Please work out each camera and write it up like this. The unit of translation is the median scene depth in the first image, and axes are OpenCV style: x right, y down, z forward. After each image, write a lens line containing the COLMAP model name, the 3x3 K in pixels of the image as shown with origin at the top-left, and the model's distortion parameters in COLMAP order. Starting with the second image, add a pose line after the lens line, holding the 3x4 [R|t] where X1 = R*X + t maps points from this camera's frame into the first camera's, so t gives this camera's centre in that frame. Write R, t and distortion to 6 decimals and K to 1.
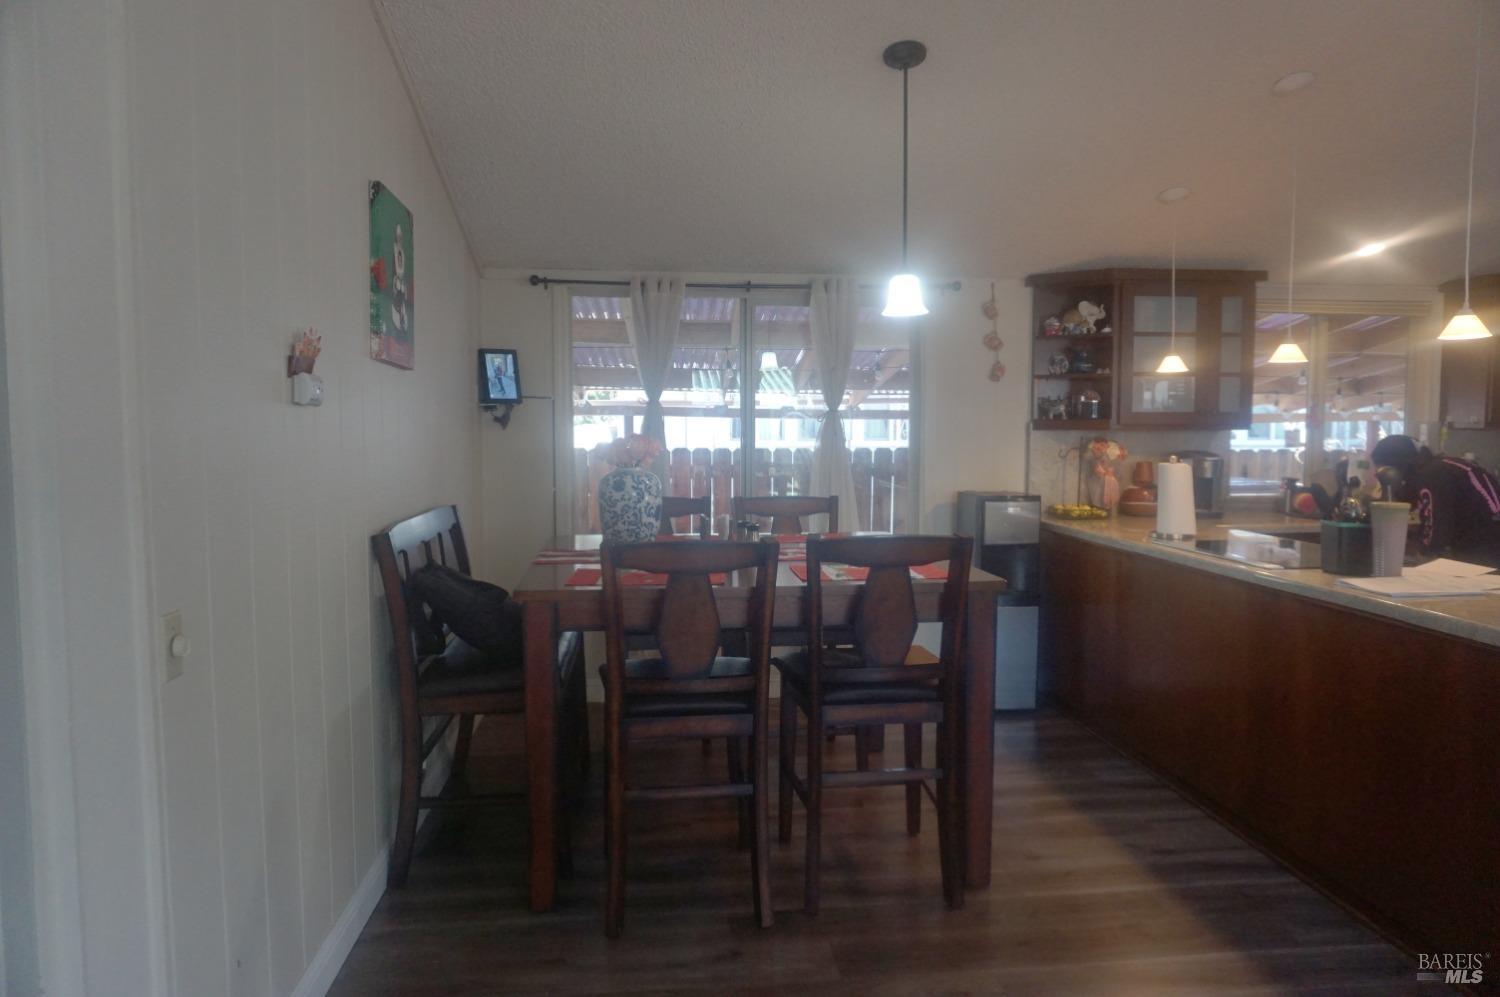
lens RADIAL K [[995.7, 0, 749.1], [0, 995.7, 494.6], [0, 0, 1]] dist [-0.037467, 0.018392]
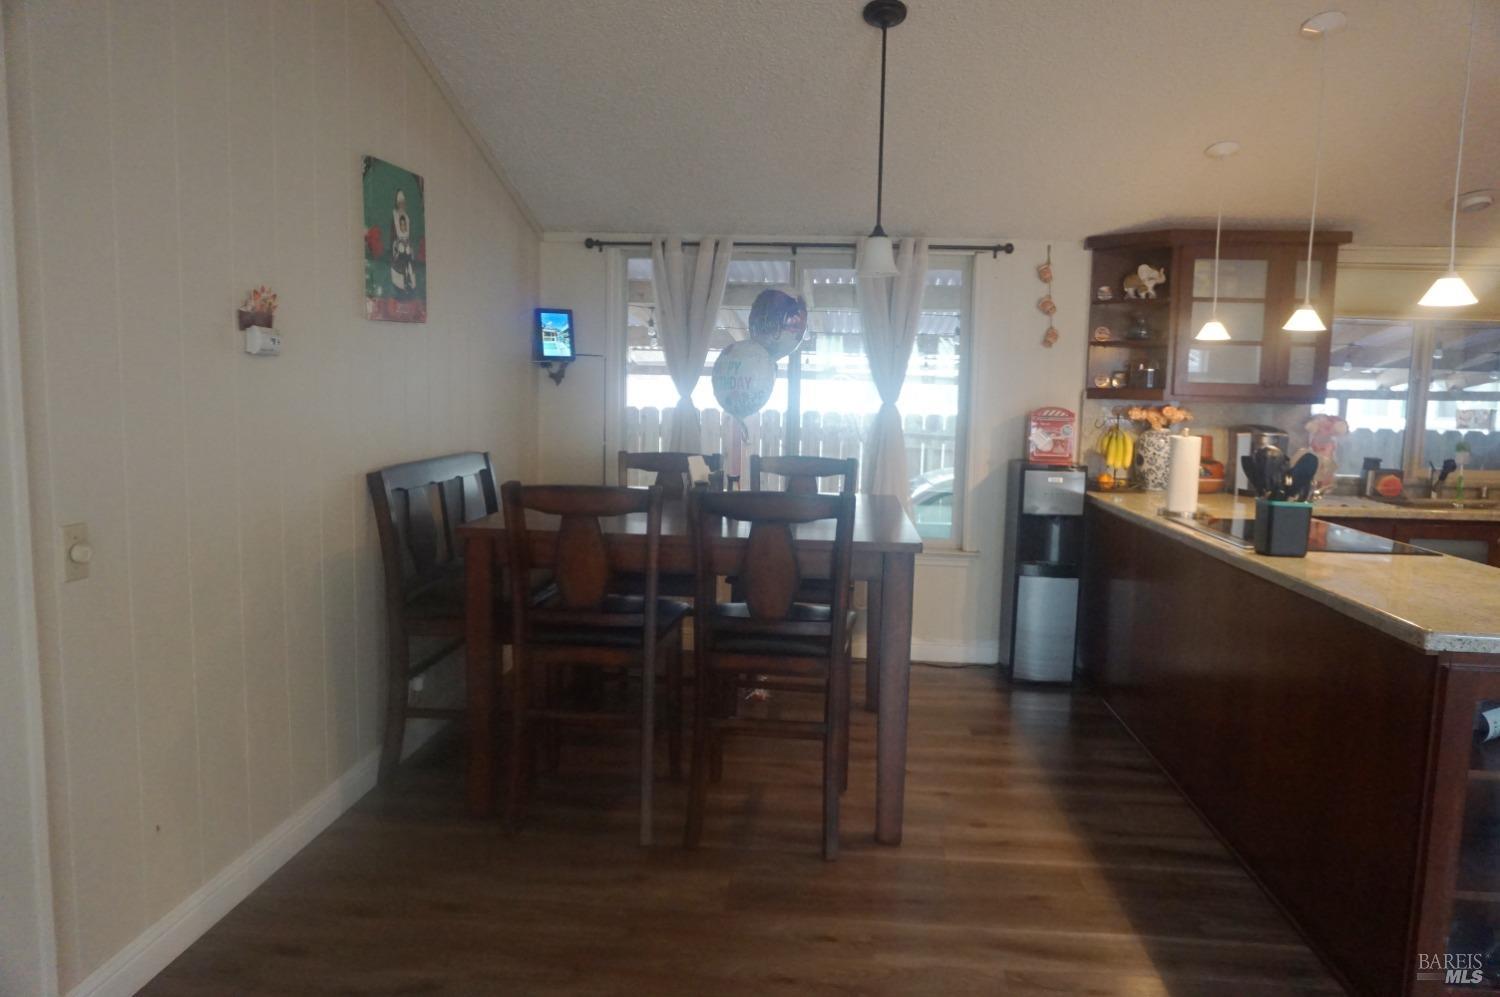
lens RADIAL K [[995.7, 0, 780.2], [0, 995.7, 497.8], [0, 0, 1]] dist [-0.037467, 0.018392]
pose [[0.983422, 0.043193, -0.176110, 0.180204], [-0.036402, 0.998471, 0.041608, 0.002121], [0.177638, -0.034508, 0.983491, -0.005992]]
